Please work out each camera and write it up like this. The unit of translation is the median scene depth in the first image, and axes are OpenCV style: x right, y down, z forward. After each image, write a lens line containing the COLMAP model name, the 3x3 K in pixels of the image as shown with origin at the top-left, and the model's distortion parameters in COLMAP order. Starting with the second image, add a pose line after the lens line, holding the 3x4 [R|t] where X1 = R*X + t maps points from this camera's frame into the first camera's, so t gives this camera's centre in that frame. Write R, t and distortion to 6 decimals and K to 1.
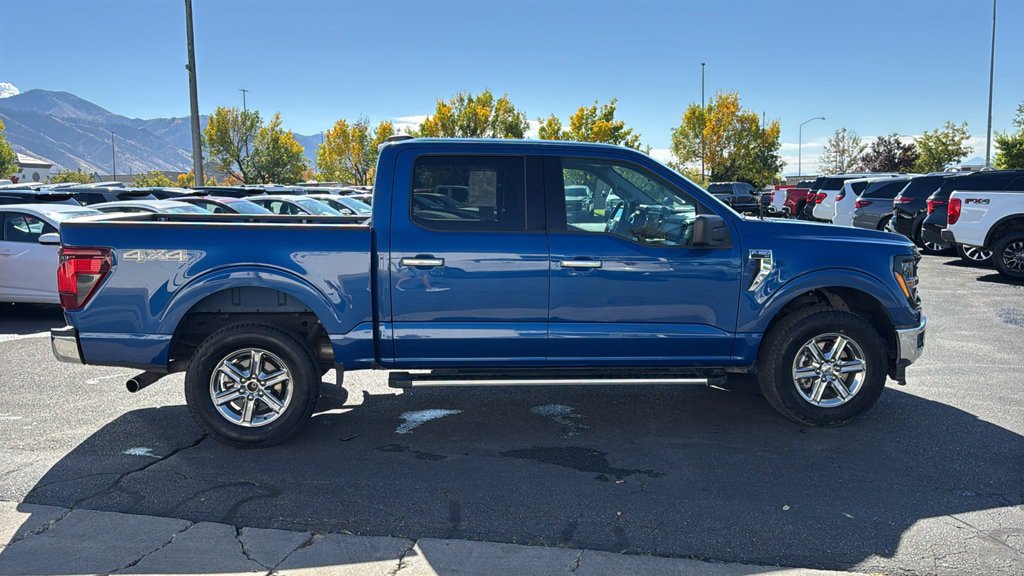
lens RADIAL K [[872.1, 0, 488.4], [0, 872.1, 308.5], [0, 0, 1]] dist [0.139194, -0.245836]
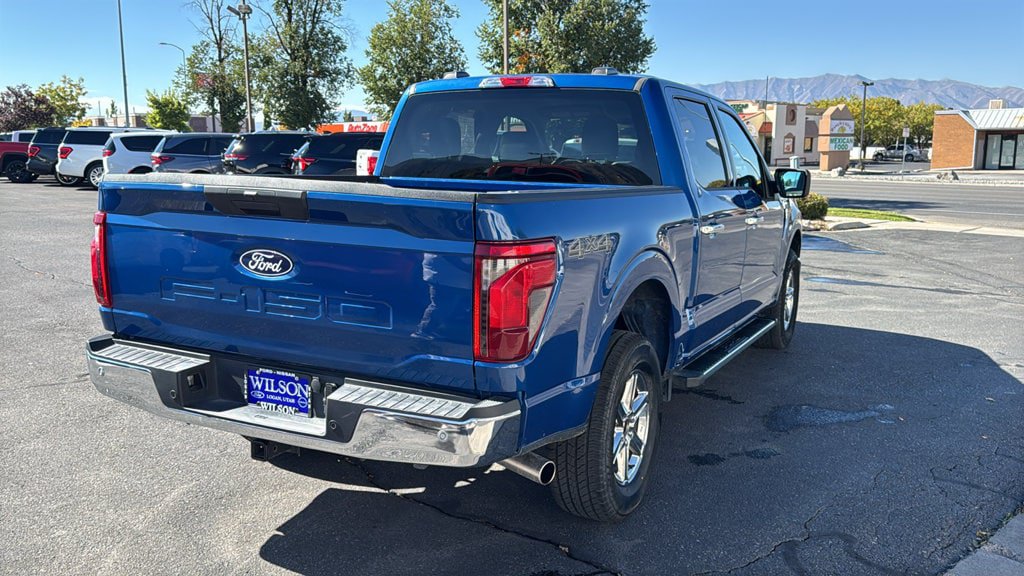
lens RADIAL K [[876.1, 0, 490.5], [0, 876.1, 308.6], [0, 0, 1]] dist [0.126346, -0.218723]
pose [[0.546080, -0.134480, 0.826868, -0.832072], [0.094273, 0.990626, 0.098853, -0.075335], [-0.832411, 0.023969, 0.553639, 0.668604]]
